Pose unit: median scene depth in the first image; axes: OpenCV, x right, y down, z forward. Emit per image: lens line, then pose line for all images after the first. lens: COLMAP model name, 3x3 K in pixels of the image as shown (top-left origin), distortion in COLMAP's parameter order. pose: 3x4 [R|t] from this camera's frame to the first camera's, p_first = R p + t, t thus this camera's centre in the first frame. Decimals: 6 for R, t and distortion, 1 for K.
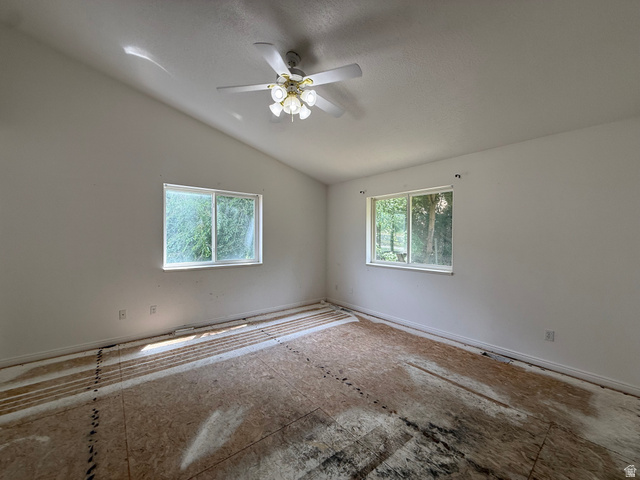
lens RADIAL K [[255.1, 0, 316.9], [0, 255.1, 237.8], [0, 0, 1]] dist [-0.000804, 0.000369]
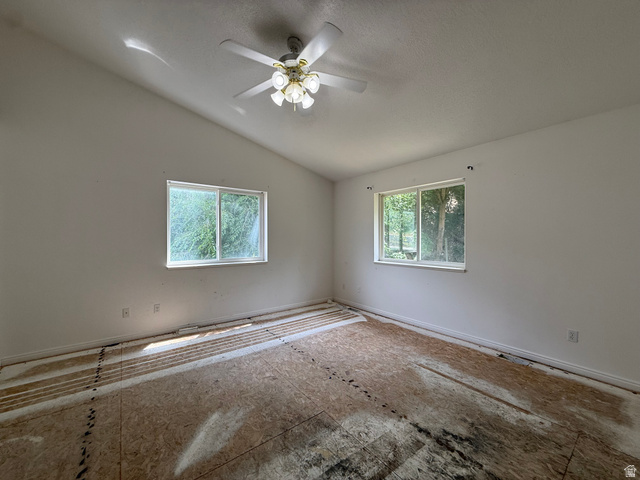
lens RADIAL K [[255.1, 0, 317.0], [0, 255.1, 238.3], [0, 0, 1]] dist [-0.000804, 0.000369]
pose [[0.999477, -0.006200, -0.031741, 0.013491], [0.006103, 0.999976, -0.003152, 0.024136], [0.031760, 0.002956, 0.999491, 0.043282]]
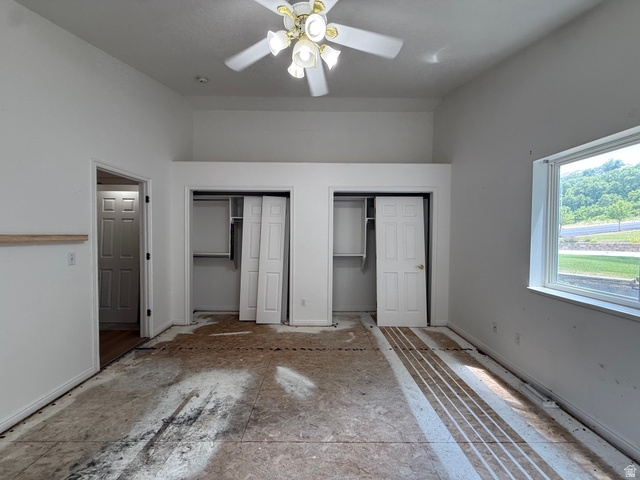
lens RADIAL K [[255.1, 0, 319.5], [0, 255.1, 236.7], [0, 0, 1]] dist [-0.000804, 0.000369]
pose [[-0.622637, -0.004562, -0.782498, 0.388142], [-0.016693, 0.999833, 0.007454, -0.012906], [0.782333, 0.017703, -0.622609, 1.307857]]
